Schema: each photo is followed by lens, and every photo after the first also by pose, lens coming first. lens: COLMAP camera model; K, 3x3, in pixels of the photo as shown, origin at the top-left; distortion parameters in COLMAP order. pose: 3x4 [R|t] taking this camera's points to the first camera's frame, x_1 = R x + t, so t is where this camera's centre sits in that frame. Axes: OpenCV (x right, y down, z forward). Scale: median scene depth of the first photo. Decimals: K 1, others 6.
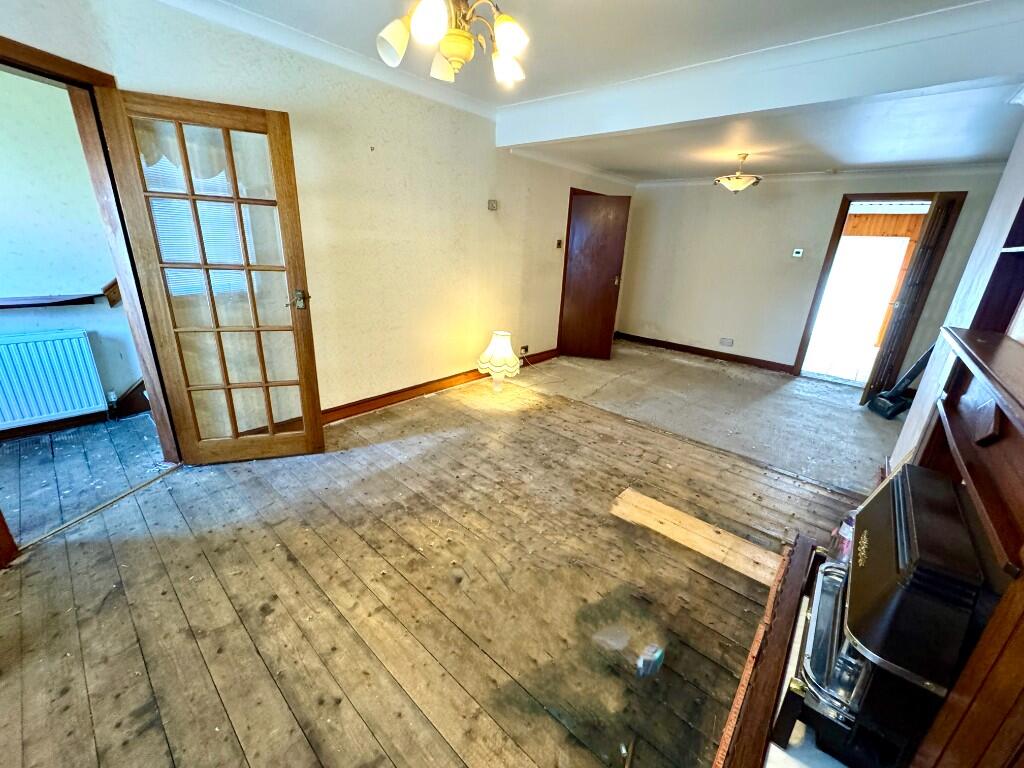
lens RADIAL K [[408.5, 0, 509.1], [0, 408.5, 376.9], [0, 0, 1]] dist [-0.003390, 0.000000]
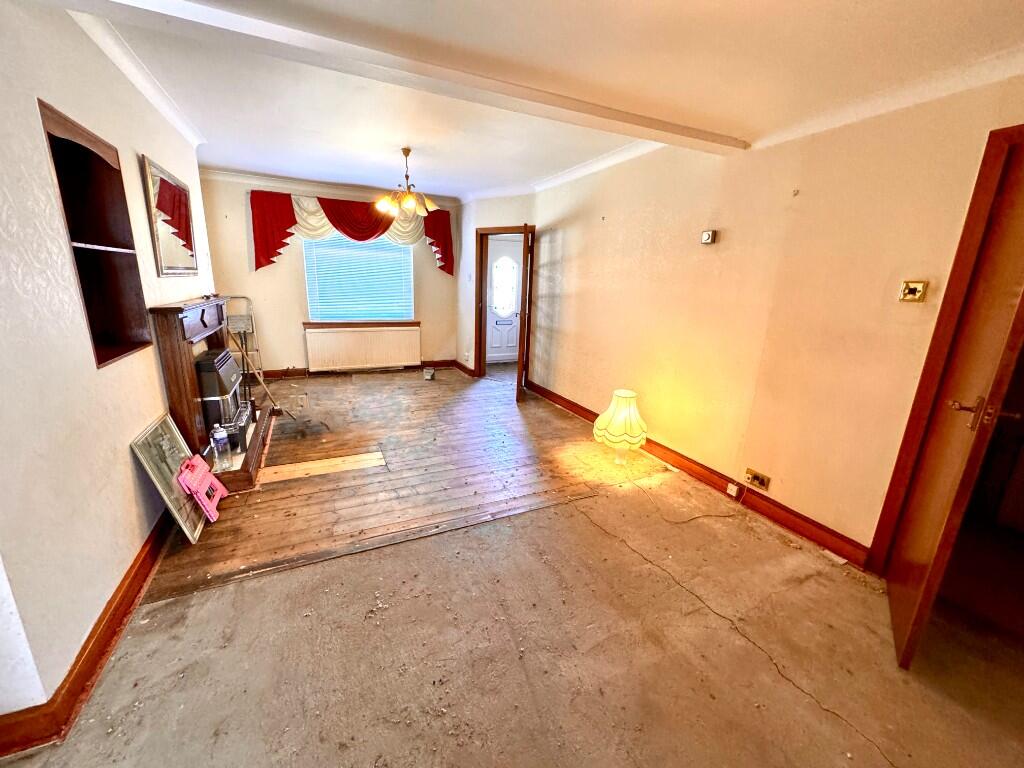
lens RADIAL K [[408.5, 0, 508.3], [0, 408.5, 386.2], [0, 0, 1]] dist [-0.003390, 0.000000]
pose [[-0.396546, 0.169416, -0.902247, 0.839537], [-0.340235, 0.885709, 0.315847, -0.309561], [0.852638, 0.432224, -0.293584, 1.091101]]
